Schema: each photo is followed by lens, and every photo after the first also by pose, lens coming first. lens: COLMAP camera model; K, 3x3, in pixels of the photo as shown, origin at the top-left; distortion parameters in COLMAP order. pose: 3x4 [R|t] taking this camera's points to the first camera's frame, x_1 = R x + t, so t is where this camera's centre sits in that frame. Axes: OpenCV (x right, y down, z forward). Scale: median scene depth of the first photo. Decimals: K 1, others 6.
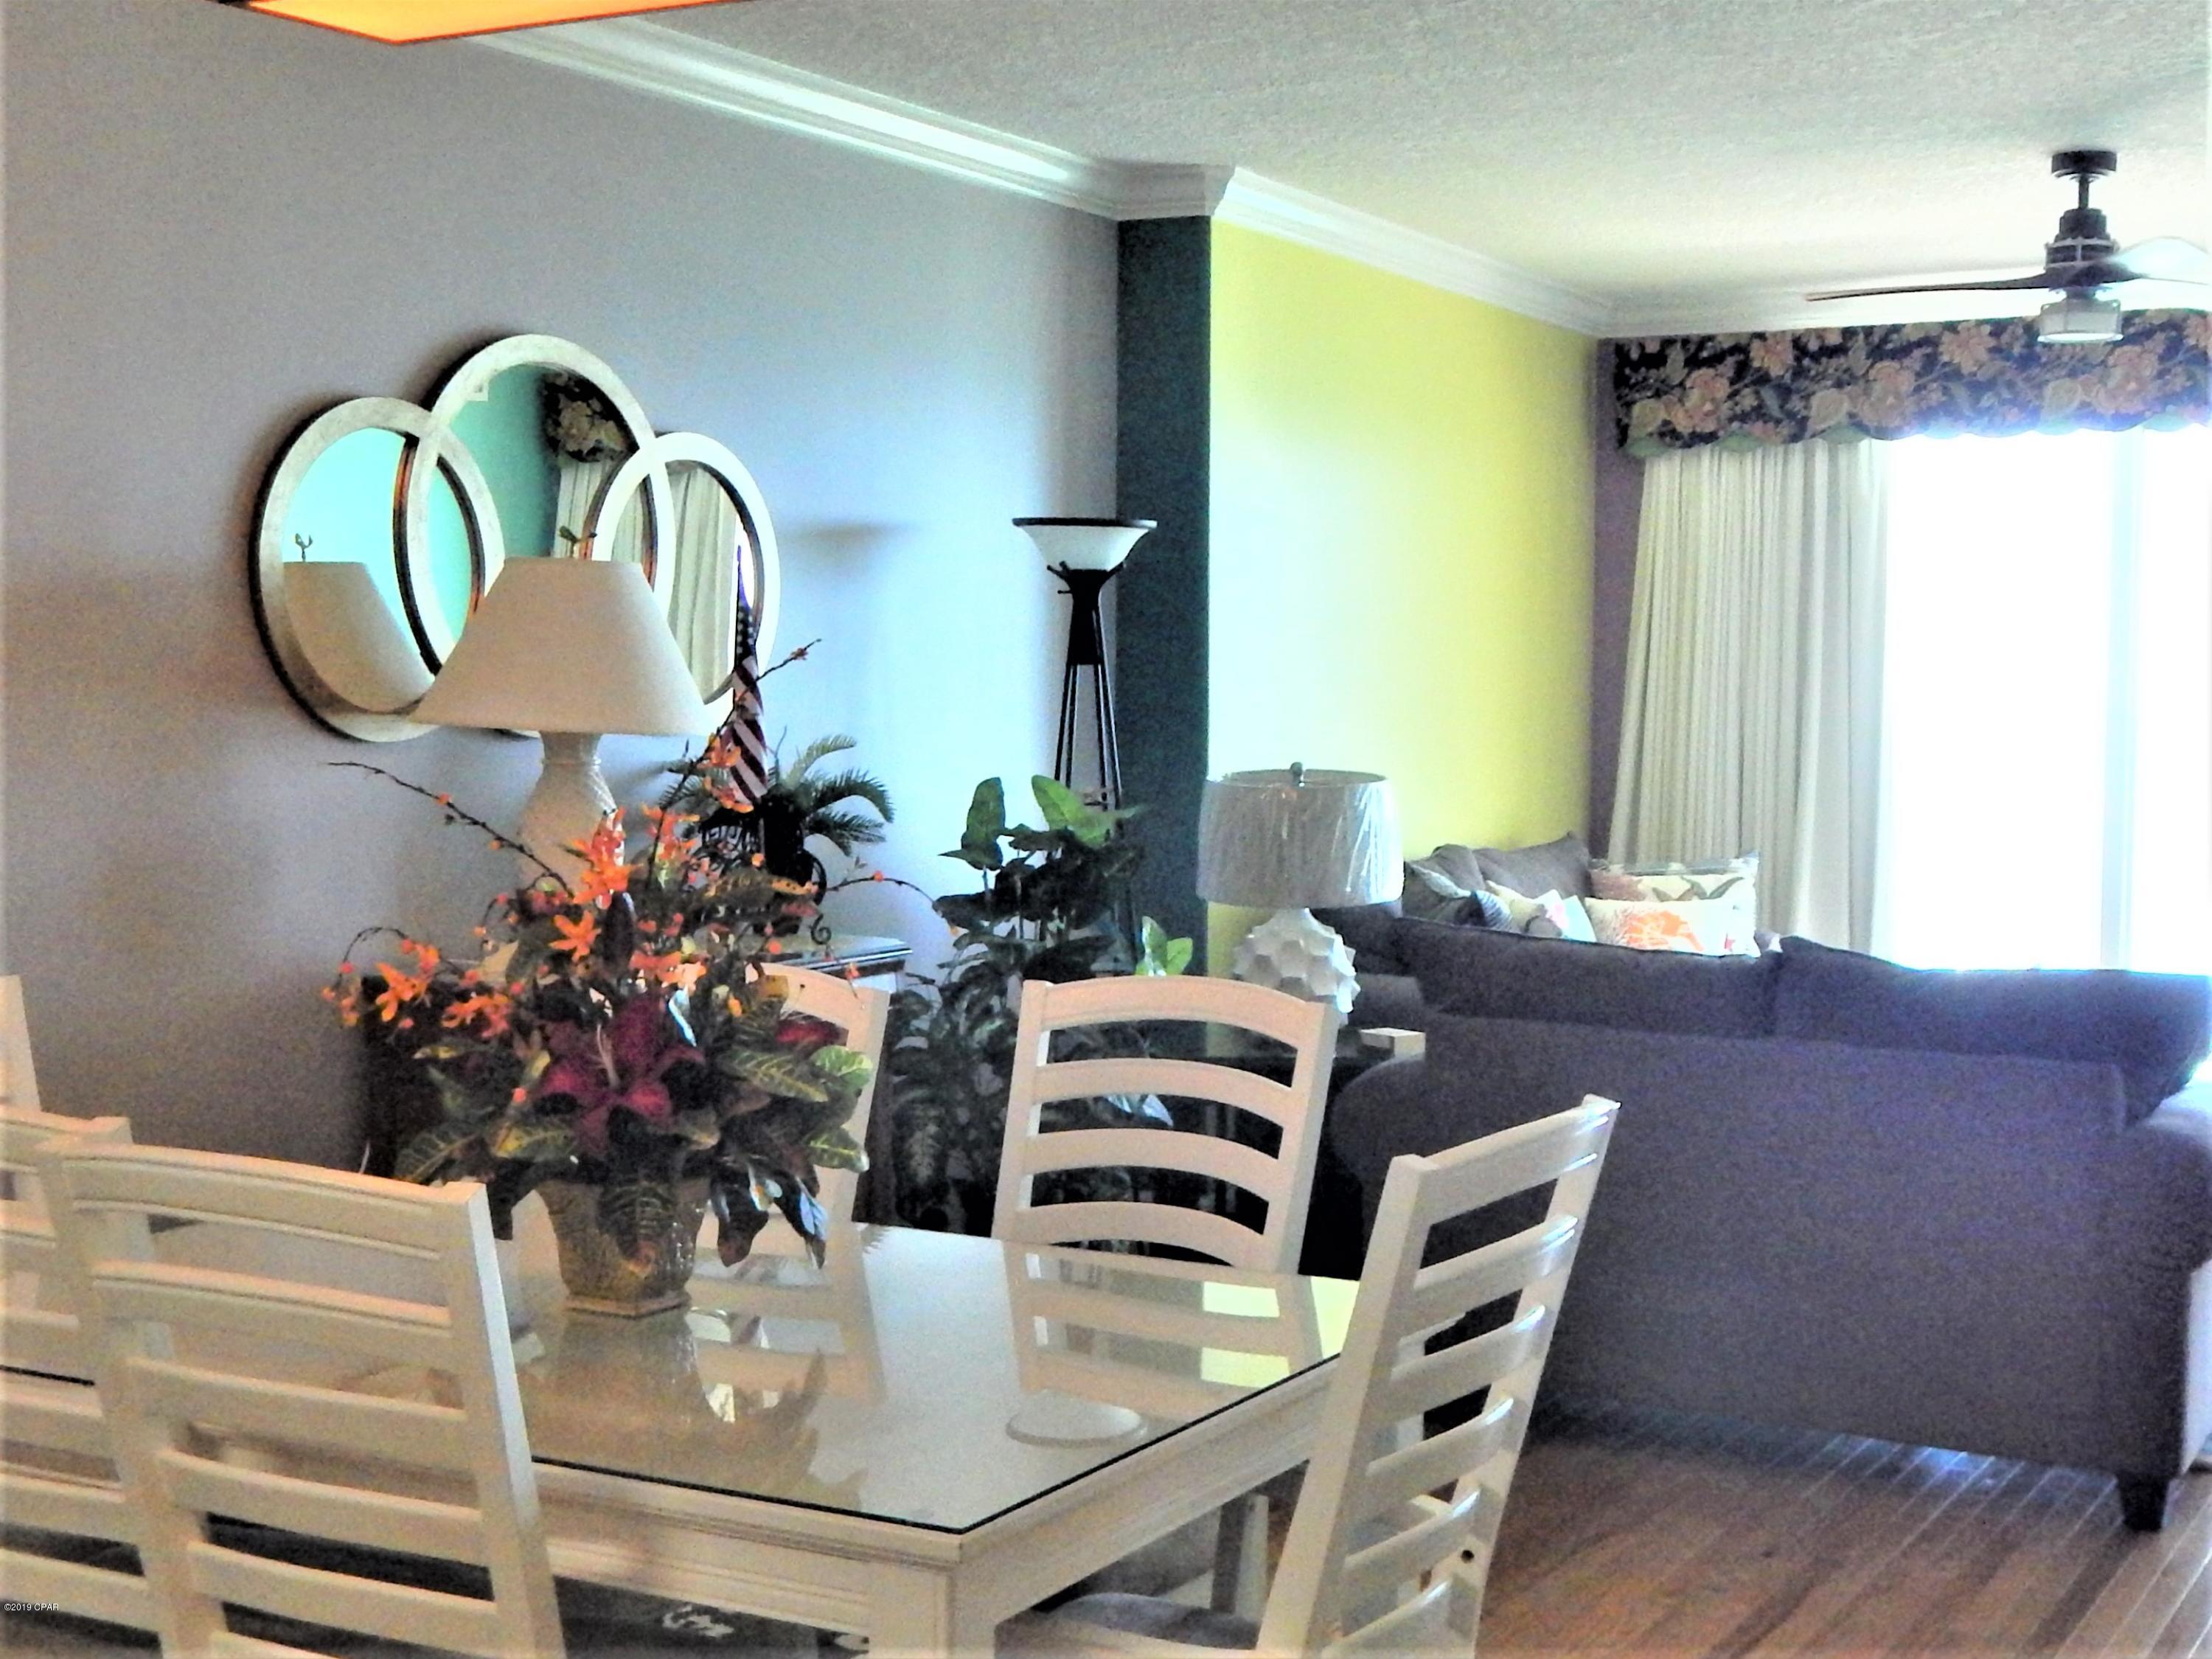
lens RADIAL K [[2911.8, 0, 1113.3], [0, 2911.8, 799.5], [0, 0, 1]] dist [0.000014, -0.013460]
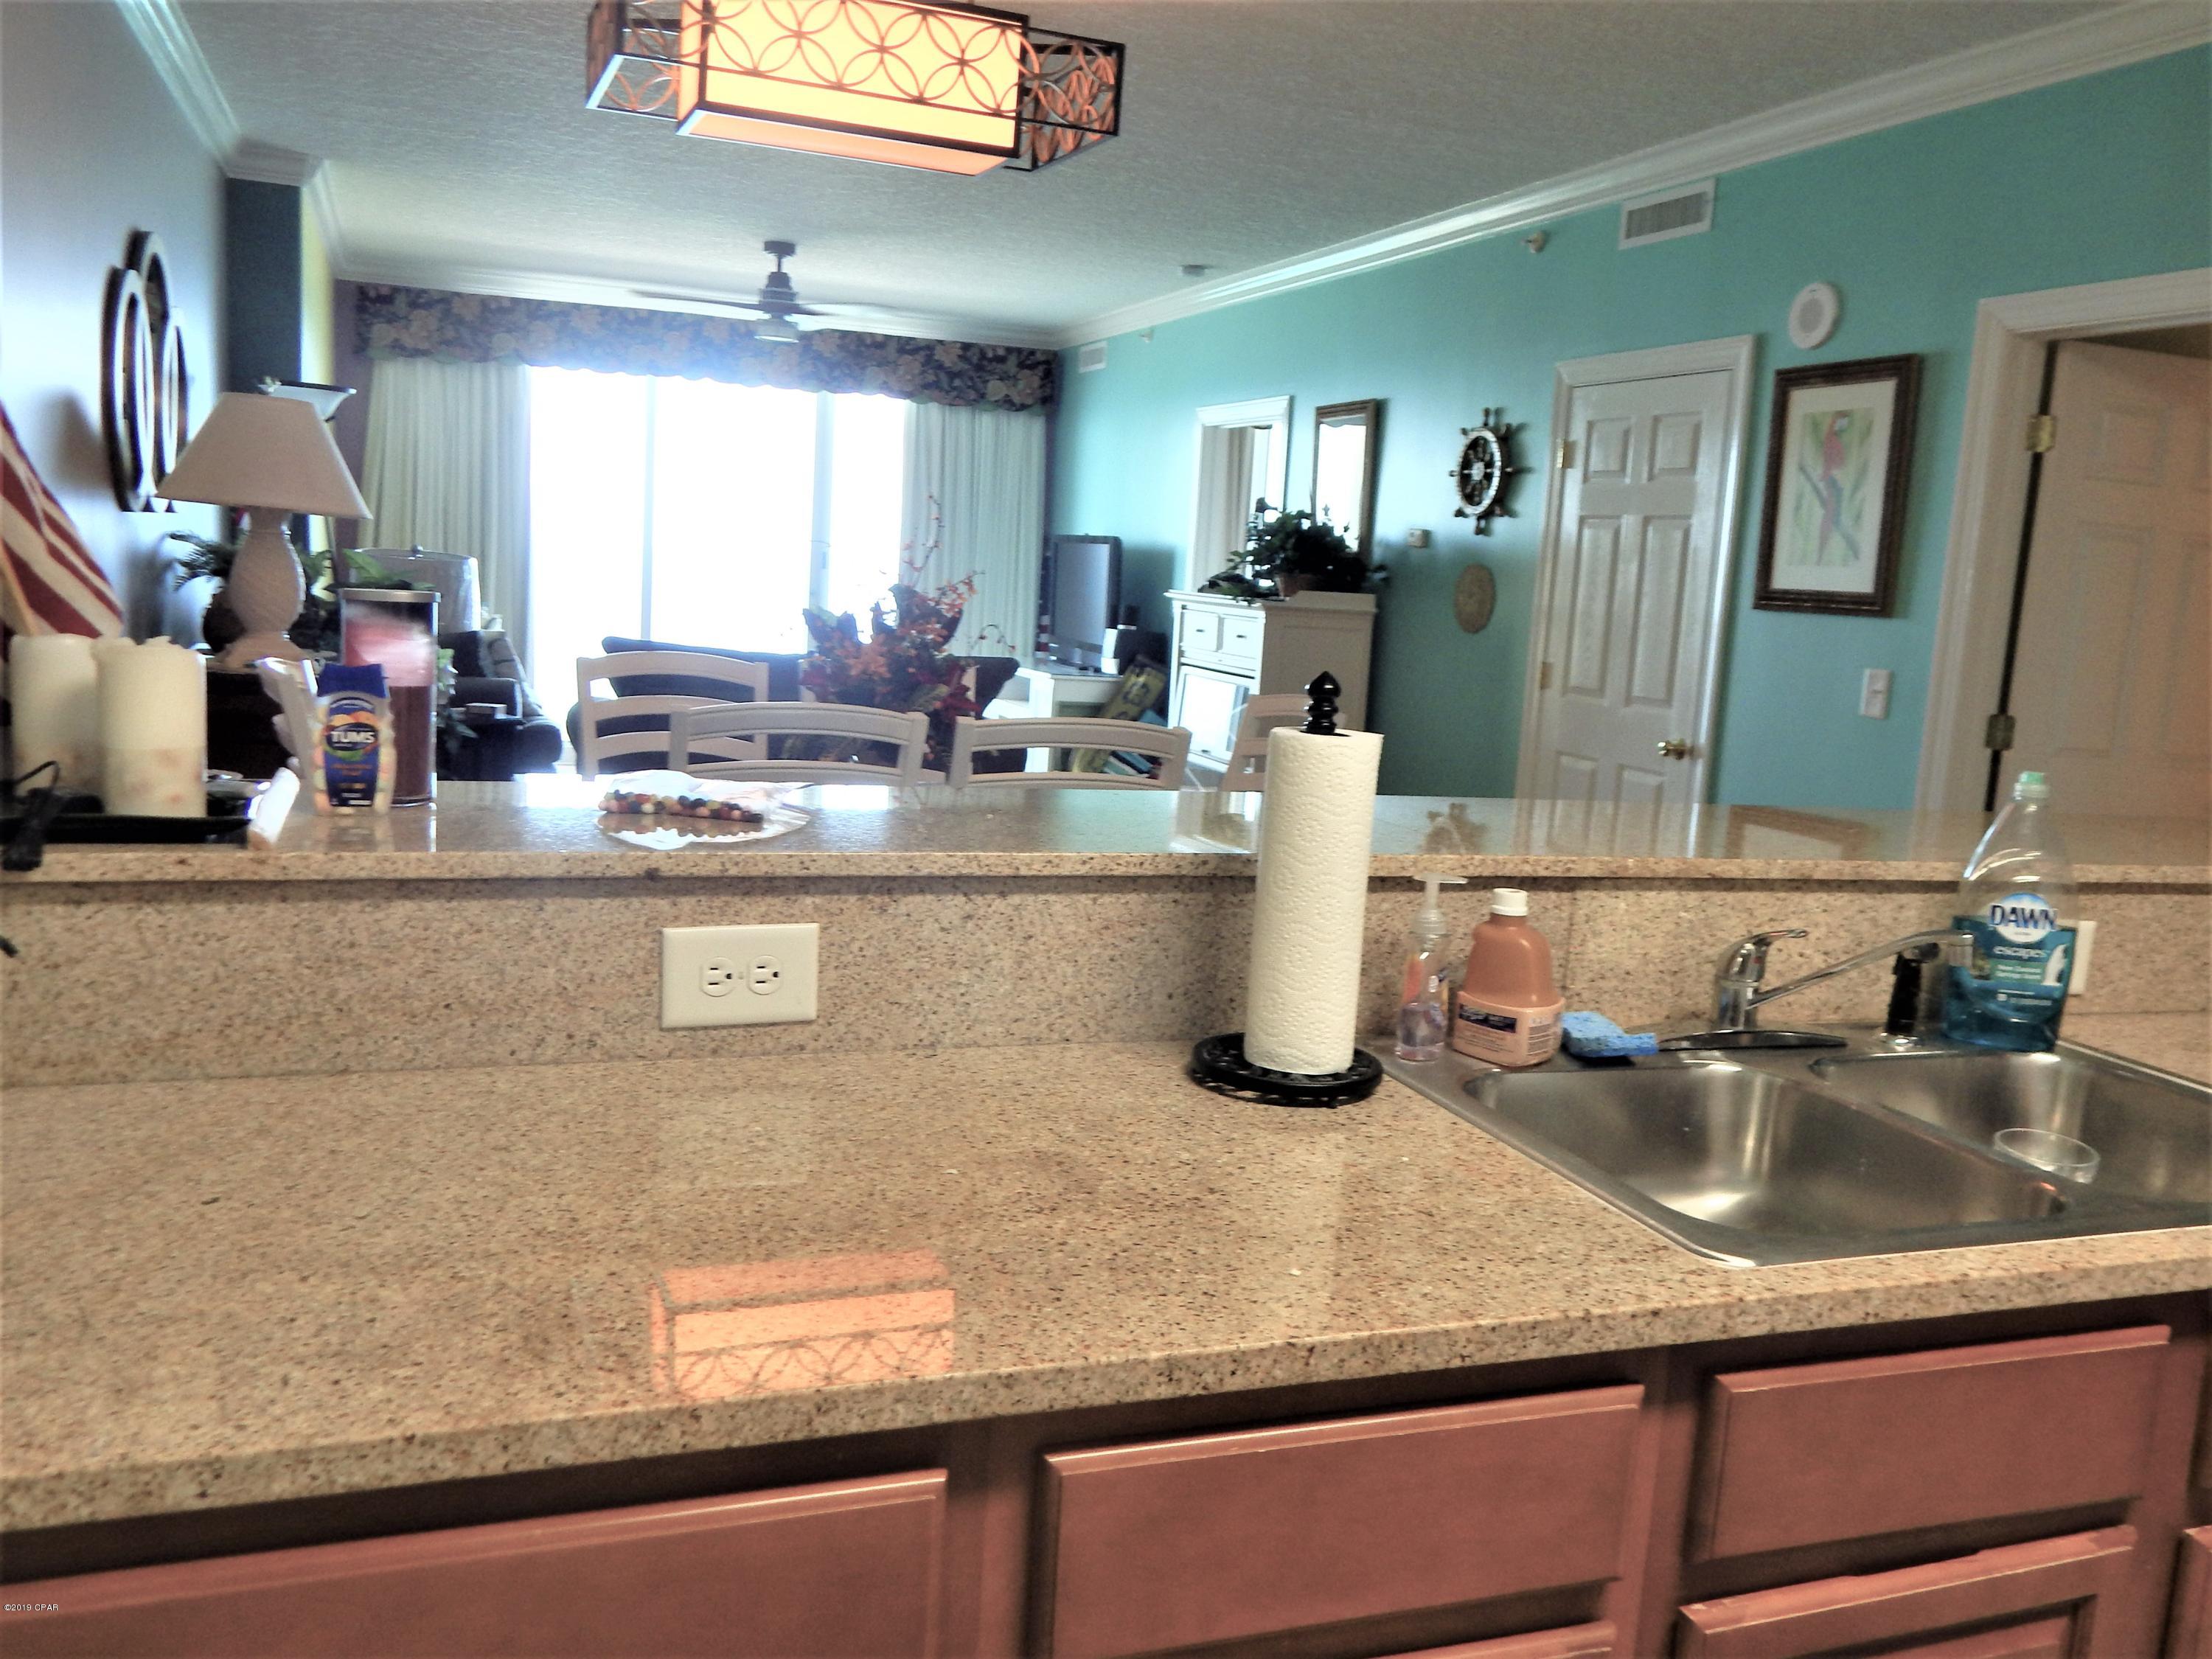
lens RADIAL K [[1804.8, 0, 1119.6], [0, 1804.8, 833.6], [0, 0, 1]] dist [-0.002014, -0.009991]
pose [[0.641573, -0.089794, 0.761788, -0.370601], [-0.018361, 0.991042, 0.132281, 0.004790], [-0.766842, -0.098855, 0.634177, 0.016130]]
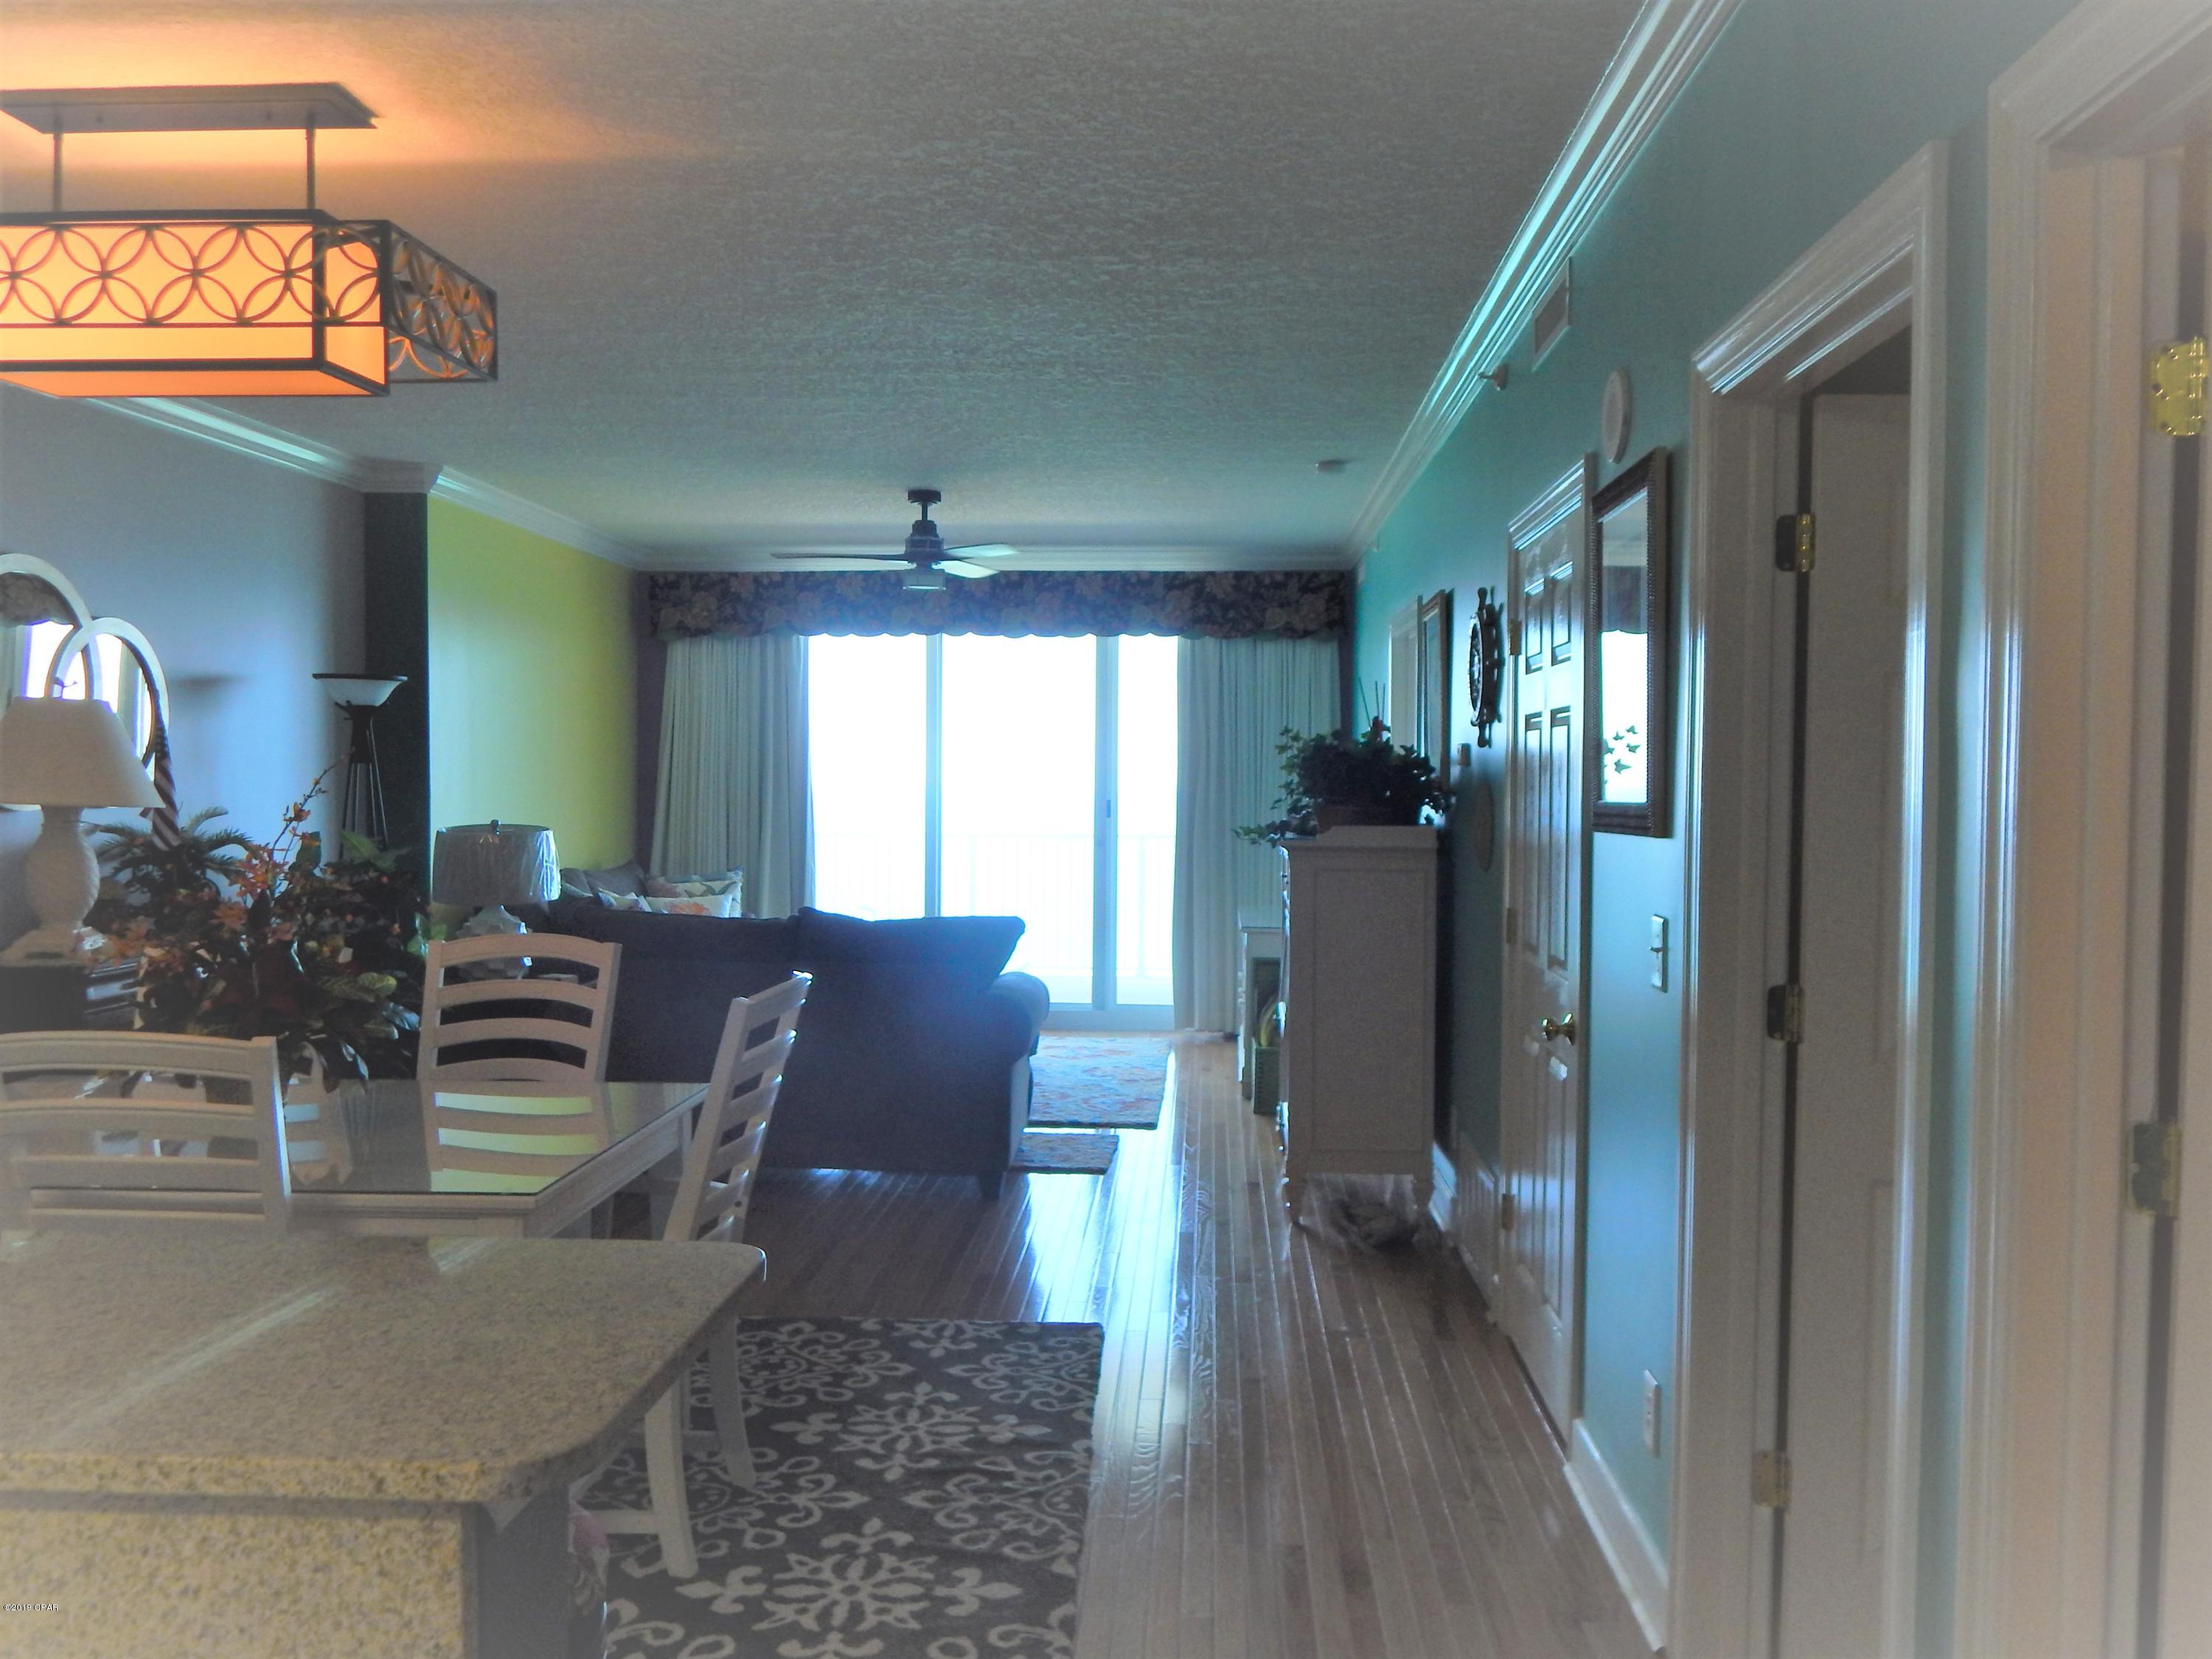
lens RADIAL K [[1804.8, 0, 1119.6], [0, 1804.8, 833.6], [0, 0, 1]] dist [-0.002014, -0.009991]
pose [[0.892829, -0.021300, 0.449893, -0.067016], [0.023951, 0.999713, -0.000201, 0.003352], [-0.449759, 0.010955, 0.893083, -0.080213]]
